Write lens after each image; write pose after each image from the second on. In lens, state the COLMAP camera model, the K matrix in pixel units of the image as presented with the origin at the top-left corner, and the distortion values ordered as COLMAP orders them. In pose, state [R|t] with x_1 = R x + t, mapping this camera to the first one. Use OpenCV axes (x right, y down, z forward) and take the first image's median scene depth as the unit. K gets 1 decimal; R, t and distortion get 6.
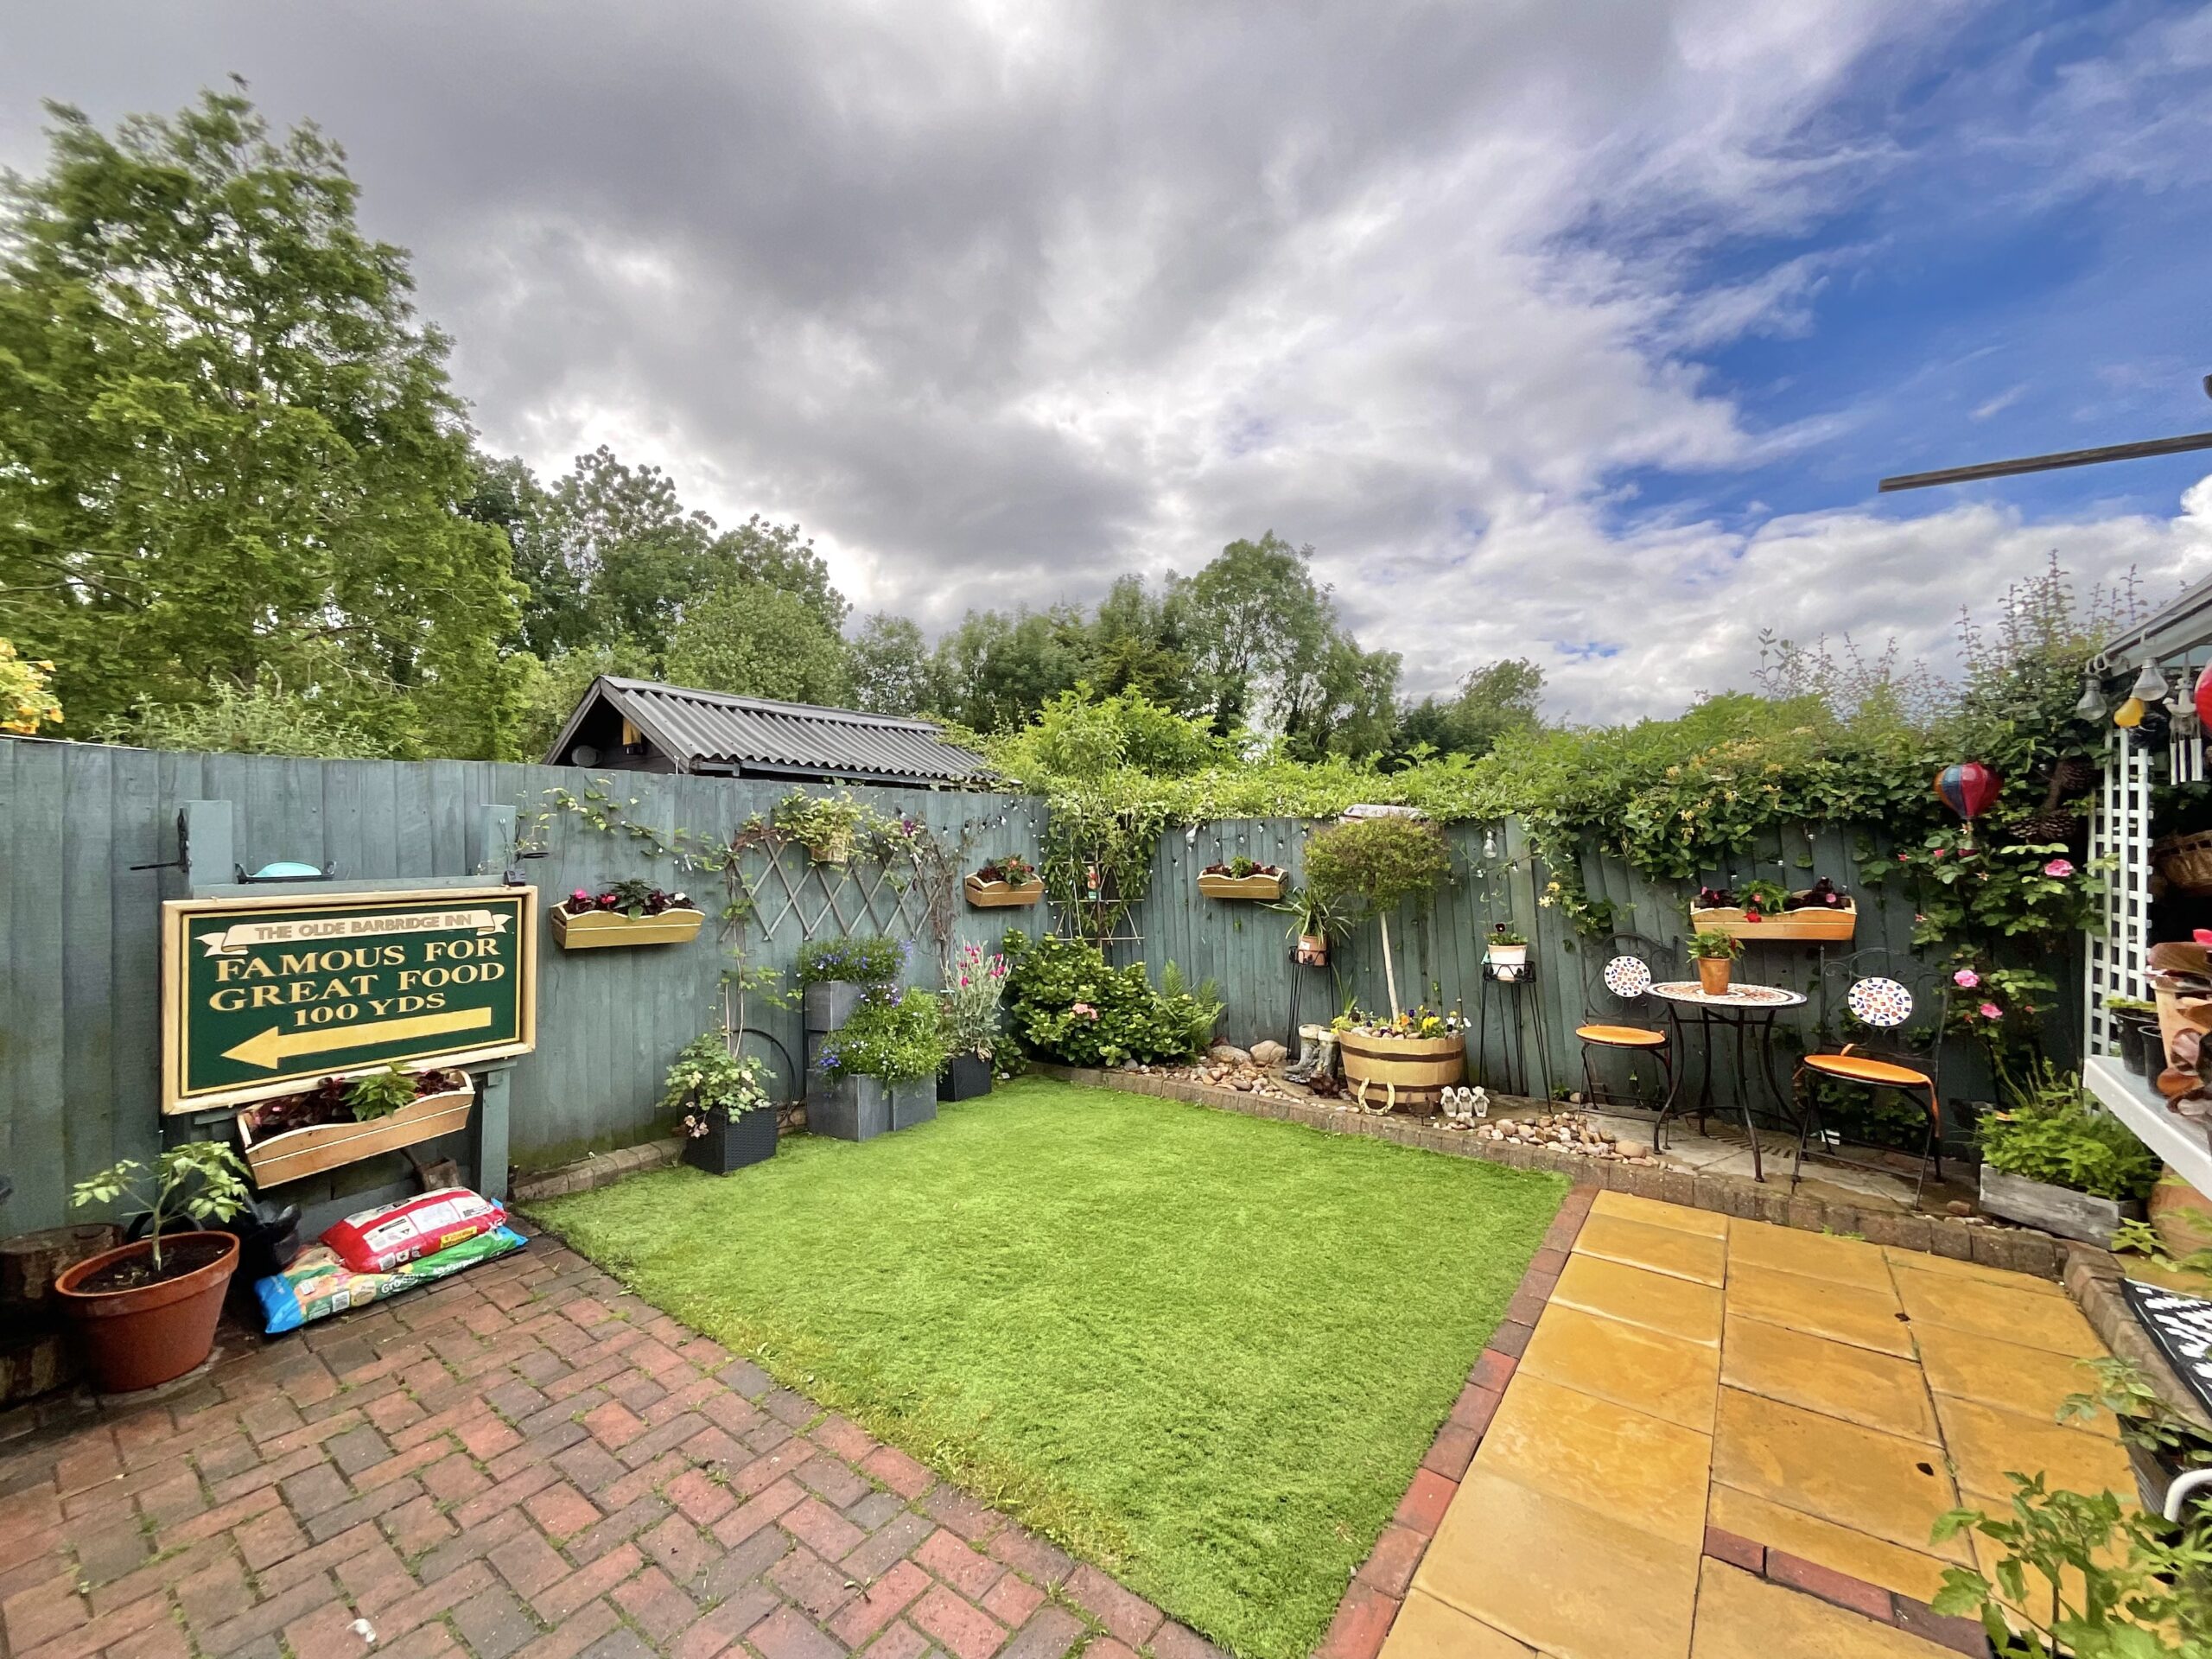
lens RADIAL K [[900.4, 0, 1106.1], [0, 900.4, 831.2], [0, 0, 1]] dist [0.001018, 0.000860]
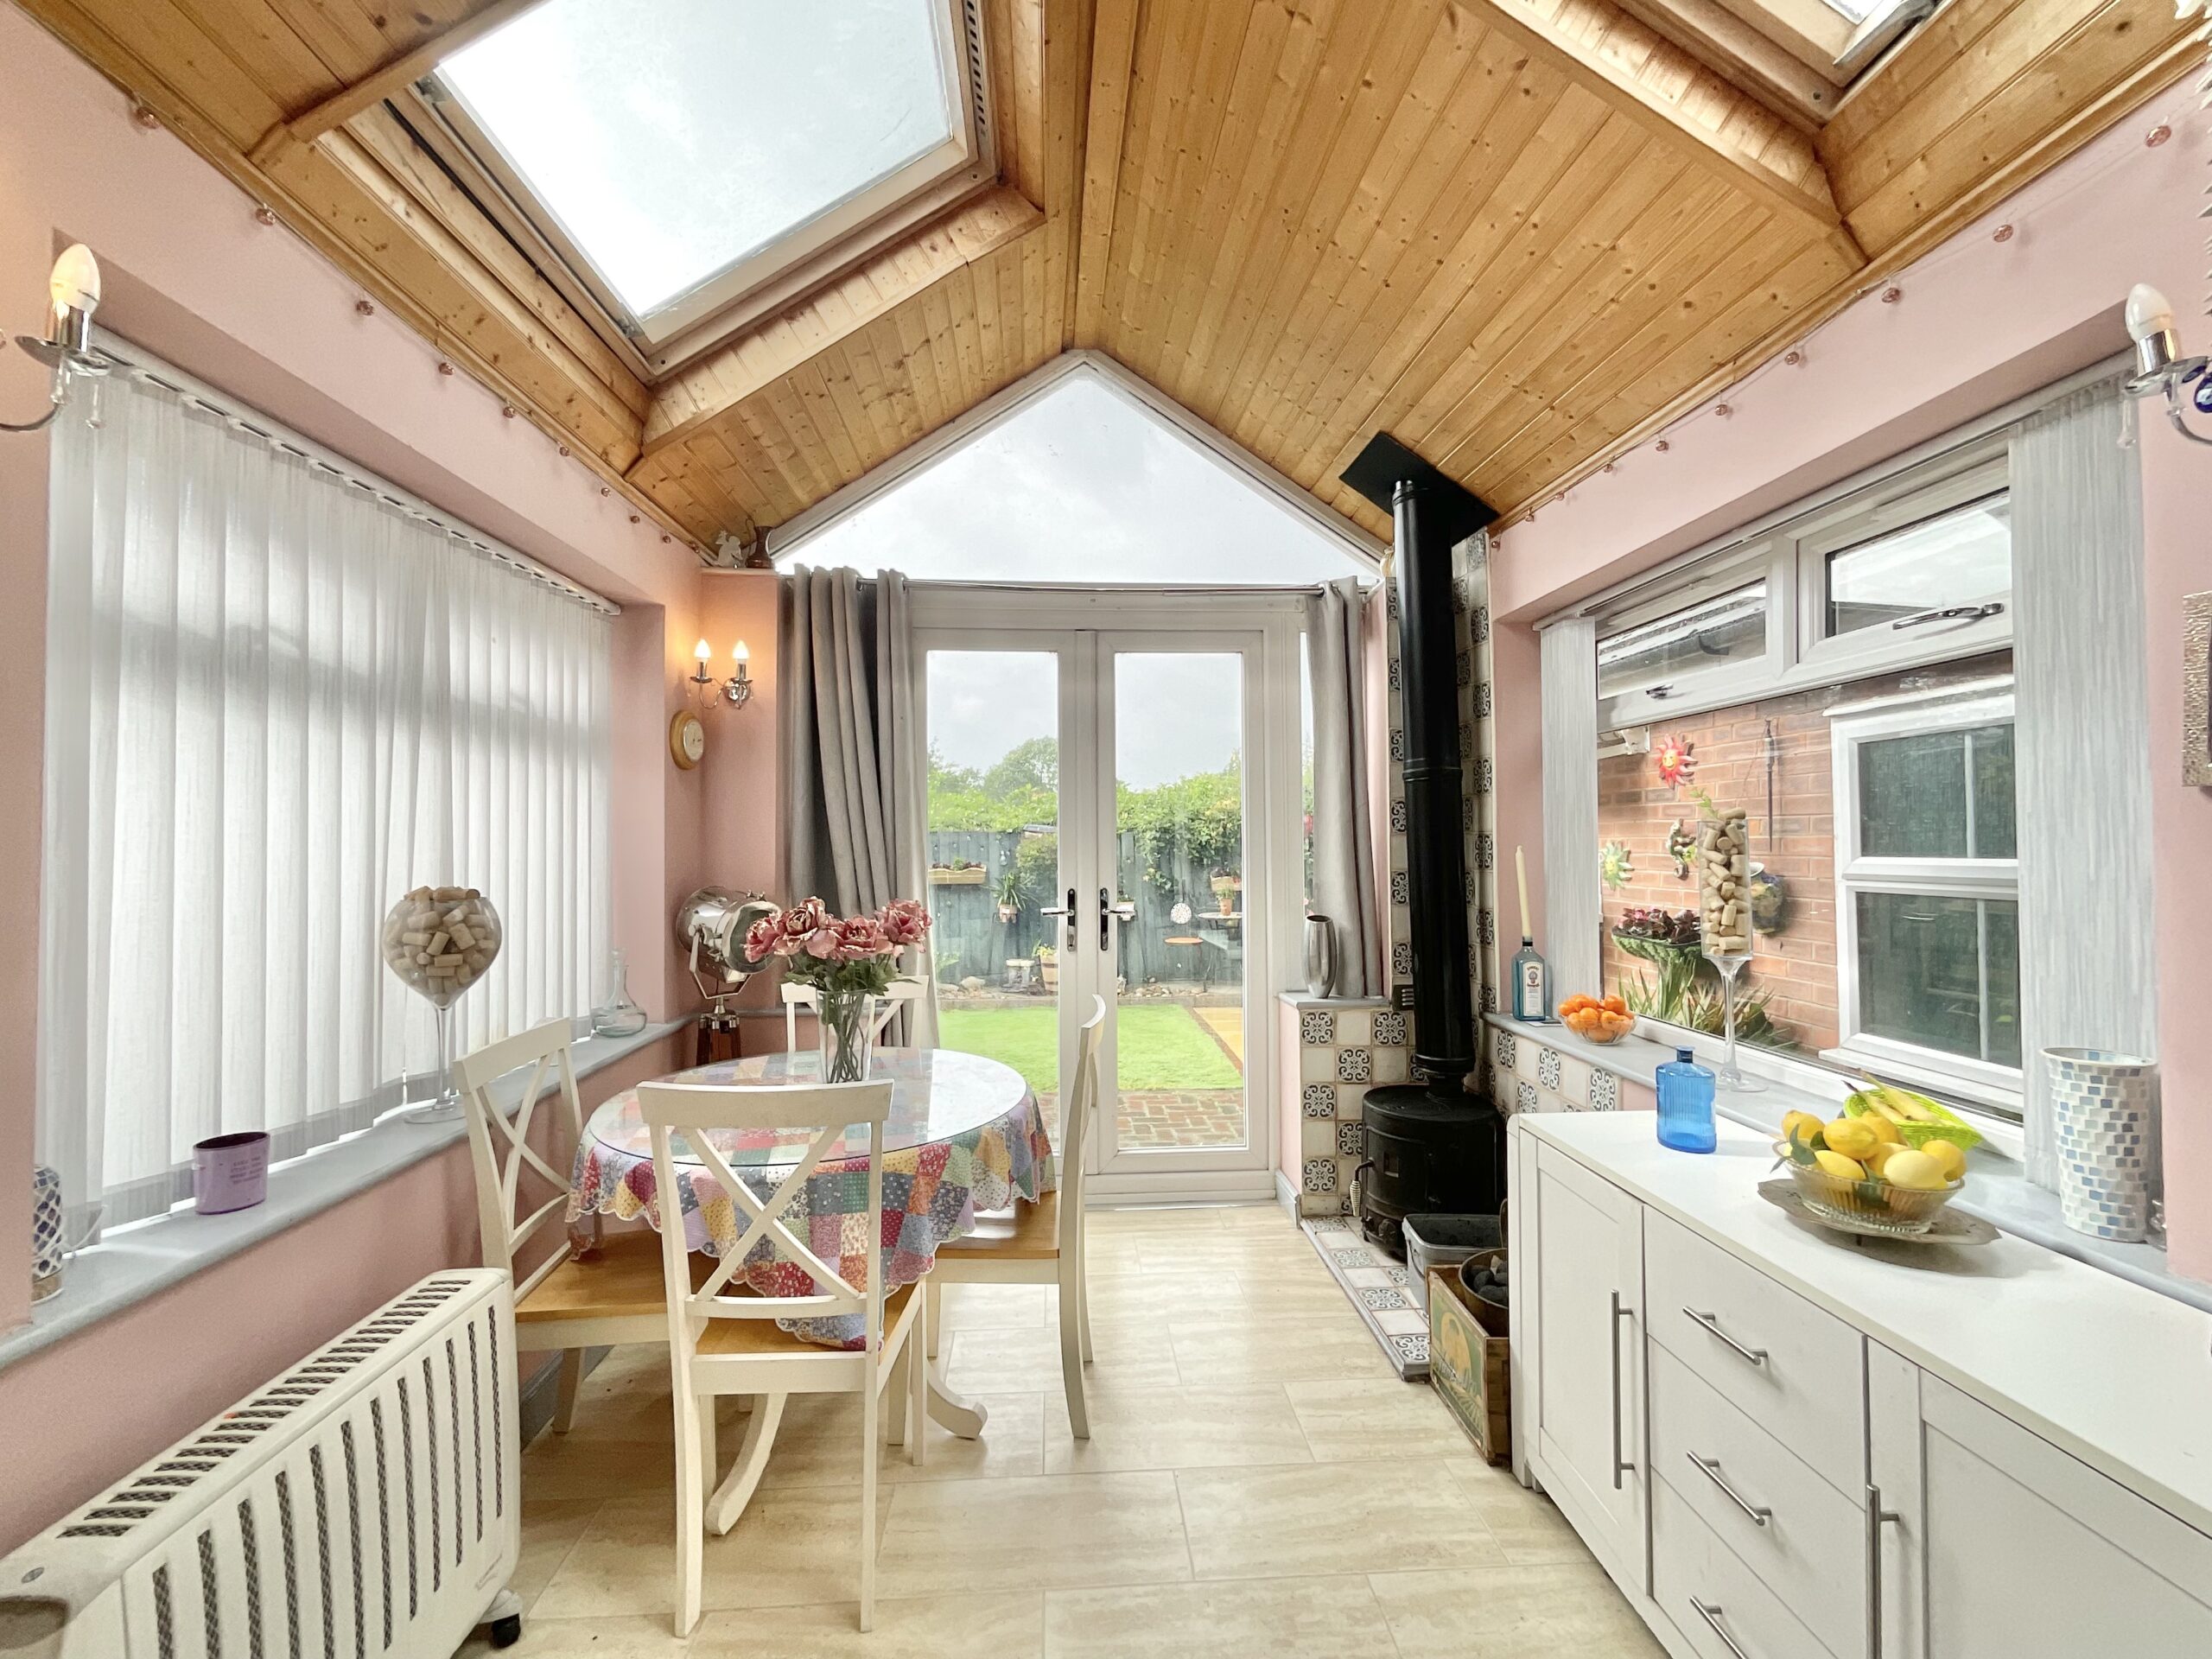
lens RADIAL K [[900.4, 0, 1106.1], [0, 900.4, 831.2], [0, 0, 1]] dist [0.001018, 0.000860]
pose [[0.778320, 0.011930, 0.627754, -0.918414], [-0.005797, 0.999913, -0.011815, 0.002128], [-0.627841, 0.005557, 0.778322, -0.518150]]
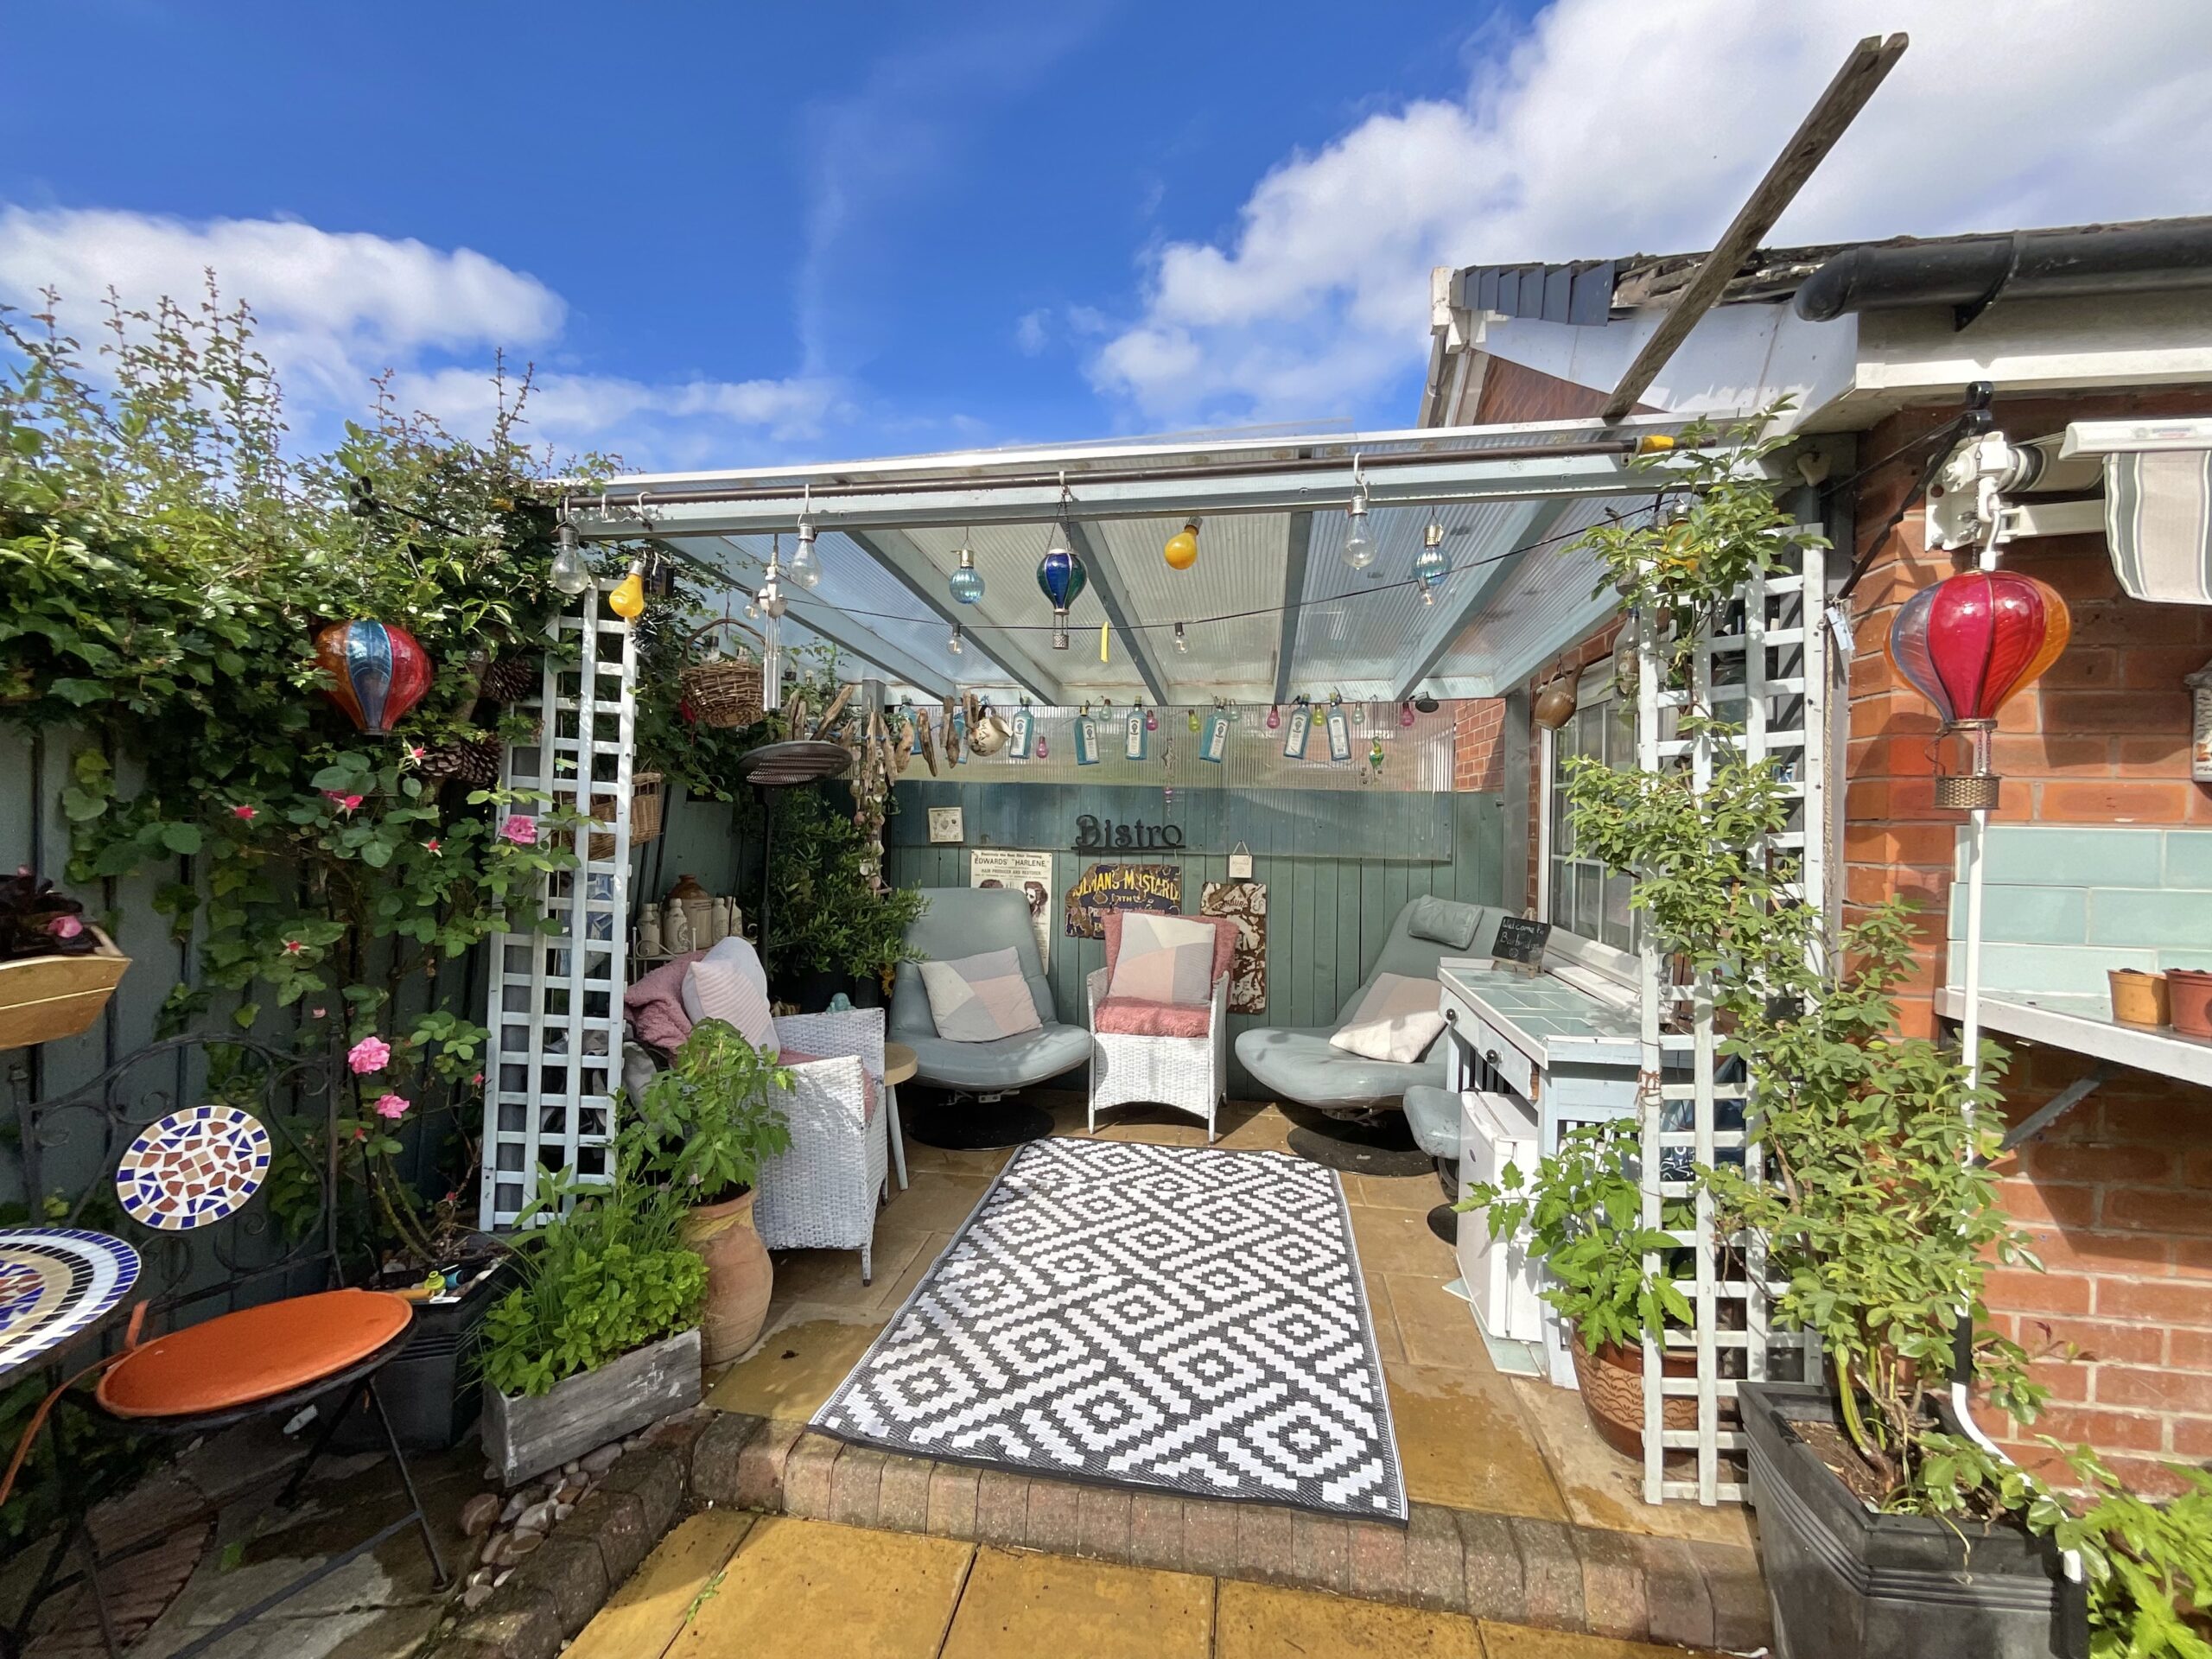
lens RADIAL K [[894.3, 0, 1101.8], [0, 894.3, 831.5], [0, 0, 1]] dist [0.000778, 0.000033]
pose [[-0.445177, -0.018177, 0.895258, 0.299418], [-0.024591, 0.999665, 0.008069, 0.023176], [-0.895105, -0.018423, -0.445475, 0.771614]]
